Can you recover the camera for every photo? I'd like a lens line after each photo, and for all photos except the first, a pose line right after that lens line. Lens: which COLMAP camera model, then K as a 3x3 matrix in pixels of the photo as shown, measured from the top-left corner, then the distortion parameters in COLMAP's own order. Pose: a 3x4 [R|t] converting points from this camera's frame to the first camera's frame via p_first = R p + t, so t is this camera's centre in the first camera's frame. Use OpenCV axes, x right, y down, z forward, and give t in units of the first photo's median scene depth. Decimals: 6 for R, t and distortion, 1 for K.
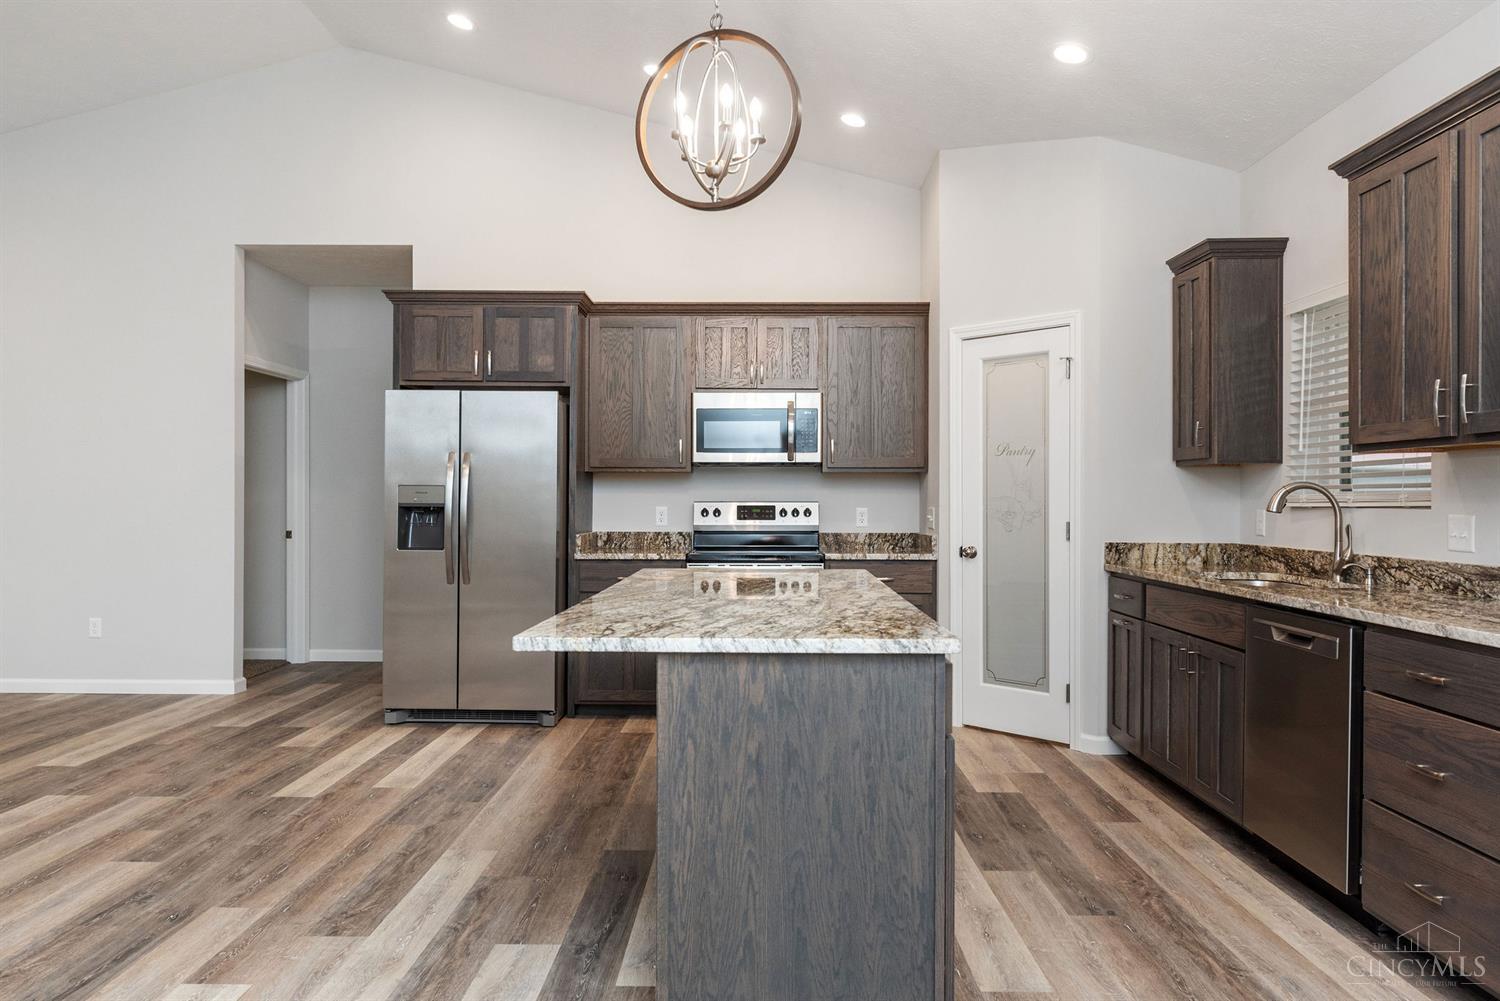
lens RADIAL K [[995.1, 0, 747.3], [0, 995.1, 500.5], [0, 0, 1]] dist [0.004759, -0.005784]
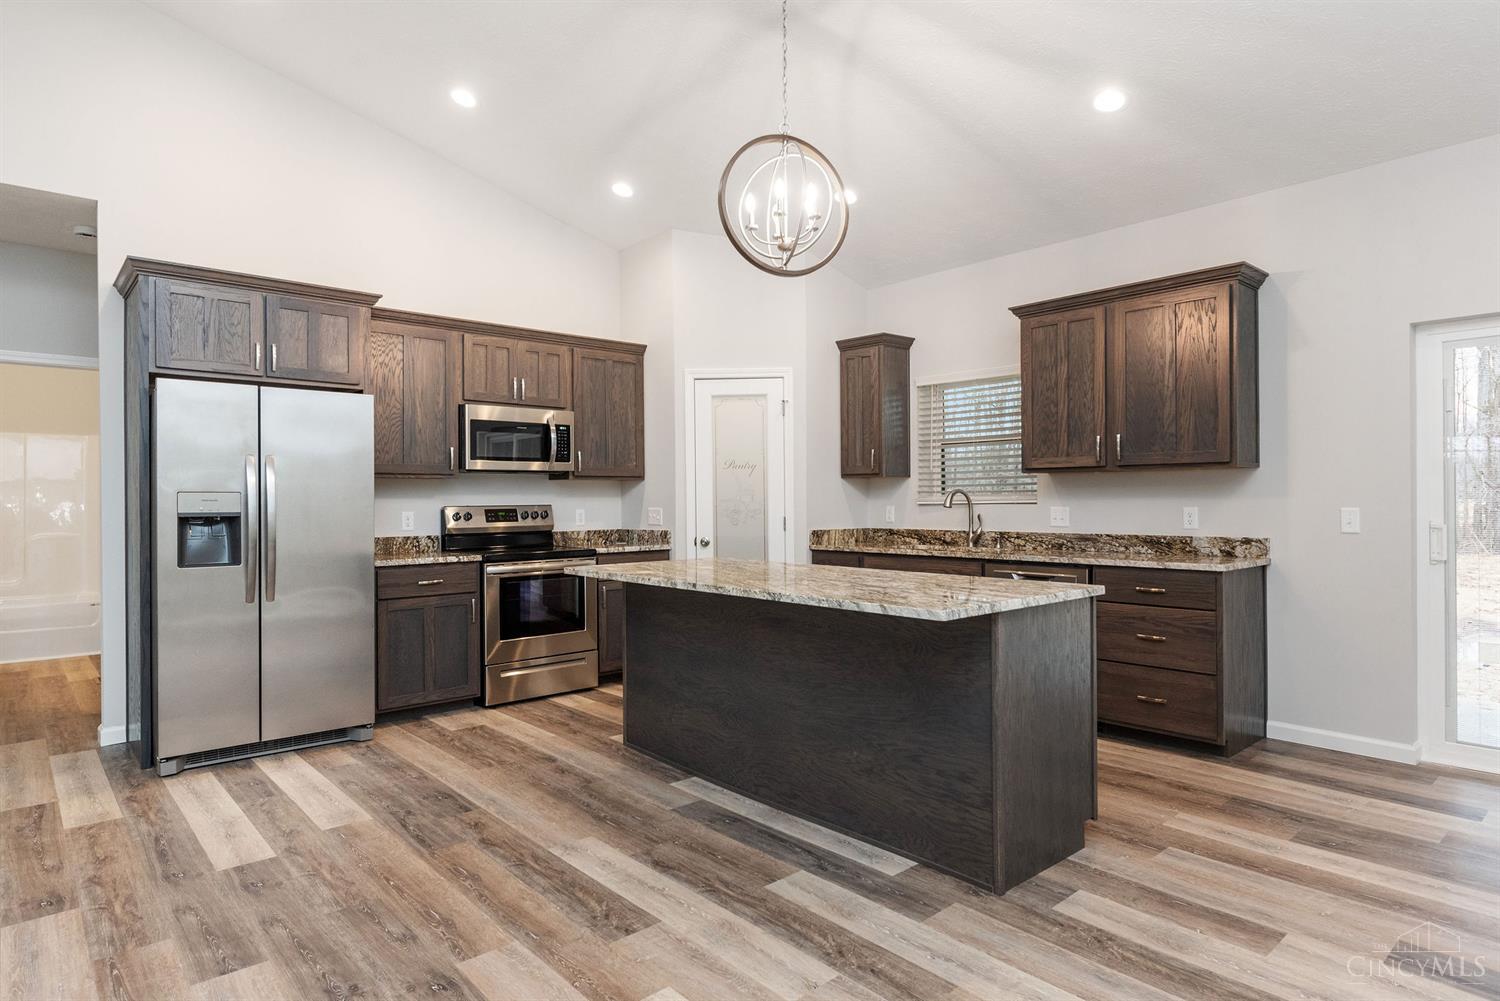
lens RADIAL K [[834.3, 0, 746.3], [0, 834.3, 502.1], [0, 0, 1]] dist [0.015672, -0.014986]
pose [[0.739943, -0.011248, 0.672576, -0.622436], [0.010020, 0.999934, 0.005699, -0.007988], [-0.672595, 0.002522, 0.740006, 0.192952]]
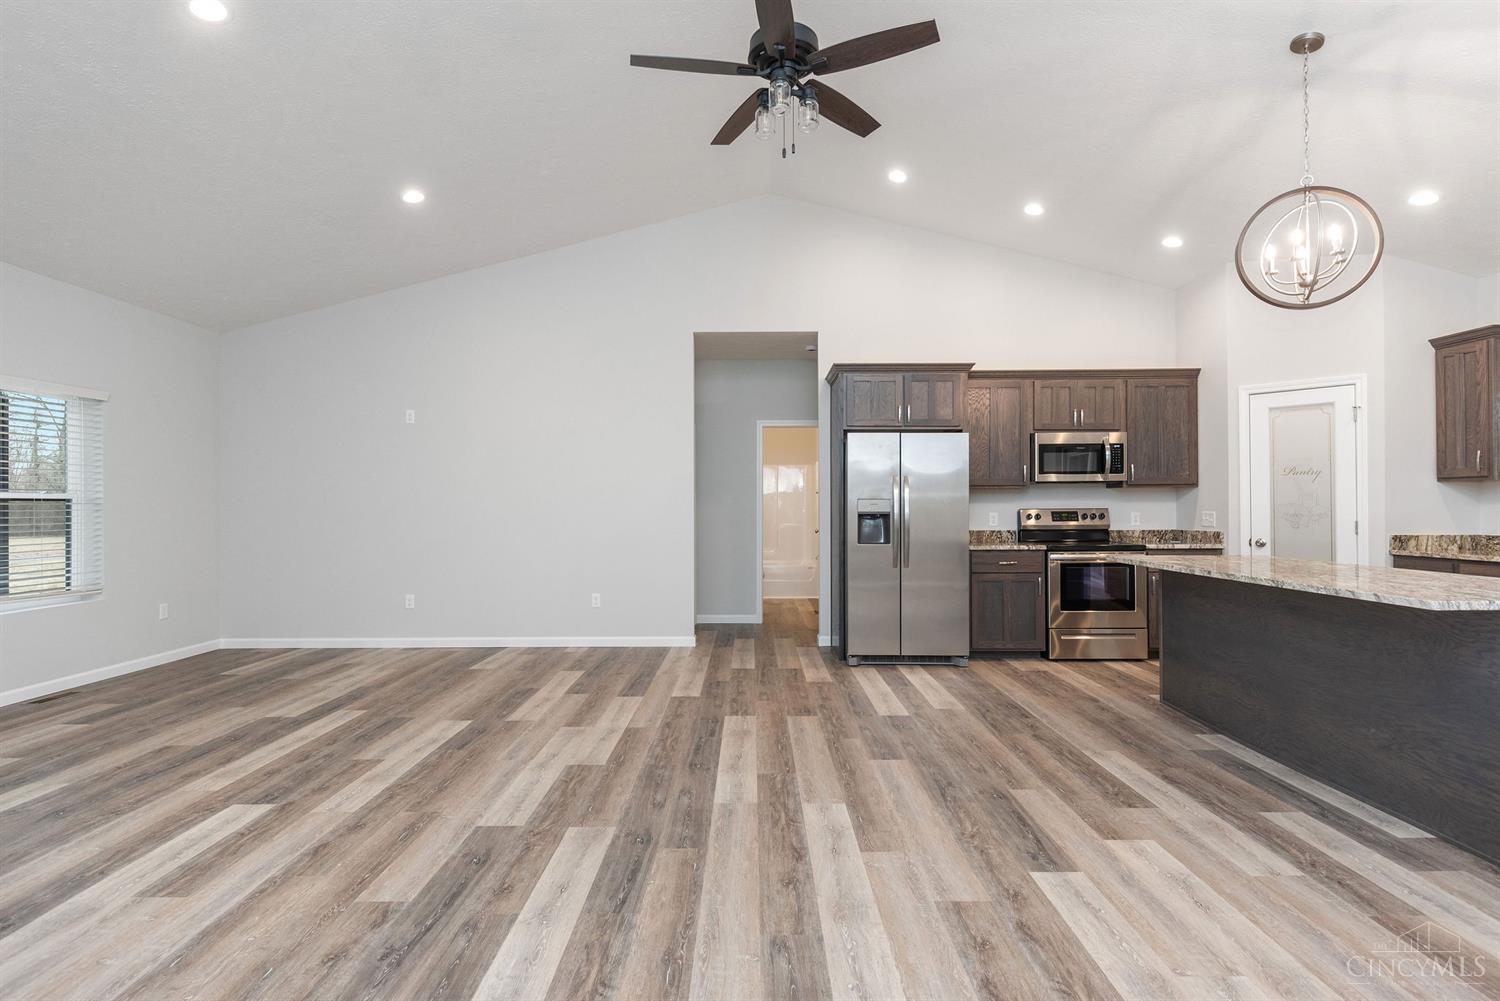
lens RADIAL K [[710.9, 0, 749.3], [0, 710.9, 505.5], [0, 0, 1]] dist [0.018616, -0.012976]
pose [[0.999951, -0.008349, 0.005392, -0.675835], [0.008367, 0.999959, -0.003334, -0.005735], [-0.005363, 0.003379, 0.999980, -0.033777]]
